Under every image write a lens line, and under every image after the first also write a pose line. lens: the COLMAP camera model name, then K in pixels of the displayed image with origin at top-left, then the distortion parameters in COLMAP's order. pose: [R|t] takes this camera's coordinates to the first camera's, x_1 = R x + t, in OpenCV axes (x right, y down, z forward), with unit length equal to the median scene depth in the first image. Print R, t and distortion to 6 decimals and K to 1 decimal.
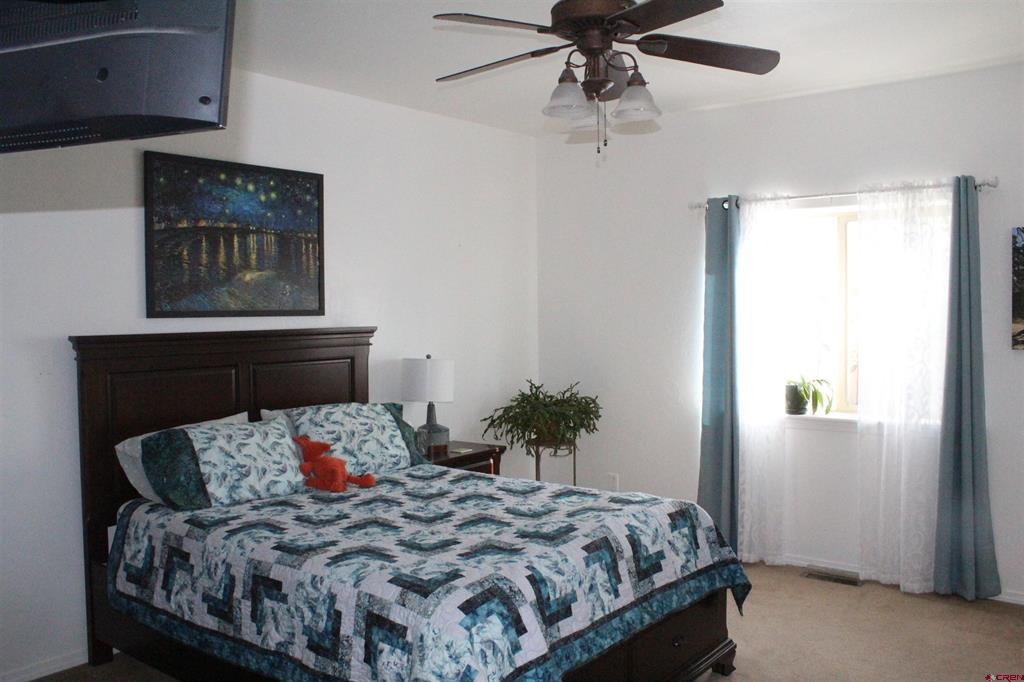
lens RADIAL K [[857.4, 0, 506.7], [0, 857.4, 337.9], [0, 0, 1]] dist [-0.102684, 0.025422]
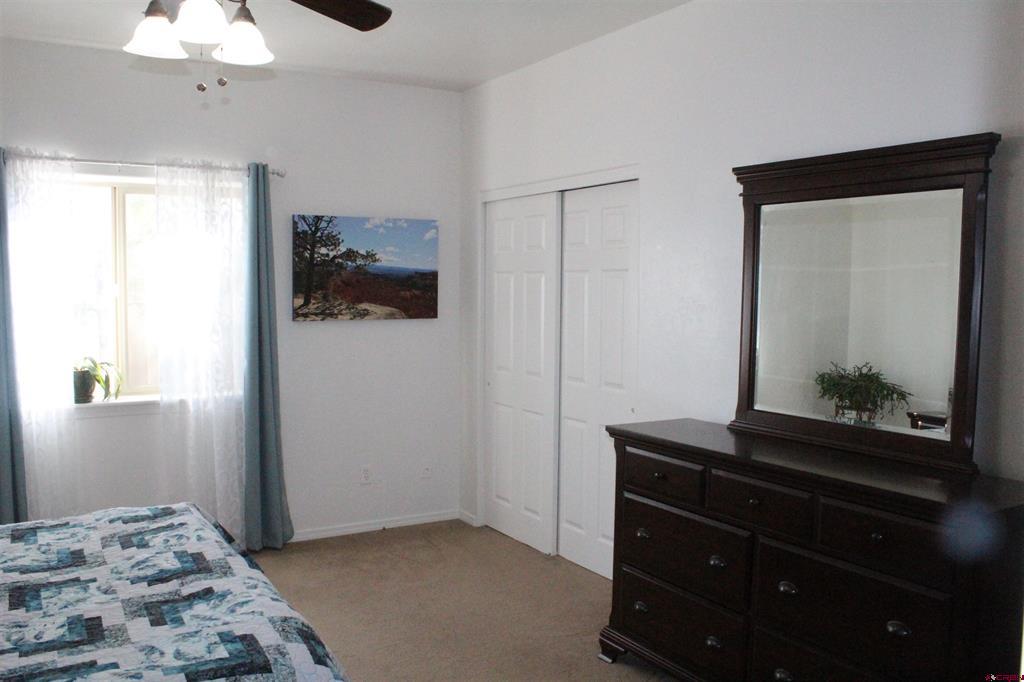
lens RADIAL K [[857.4, 0, 507.4], [0, 857.4, 343.8], [0, 0, 1]] dist [-0.102684, 0.025422]
pose [[0.332010, -0.052206, 0.941830, -0.388923], [0.027321, 0.998581, 0.045720, -0.000869], [-0.942880, 0.010552, 0.332966, 0.320932]]
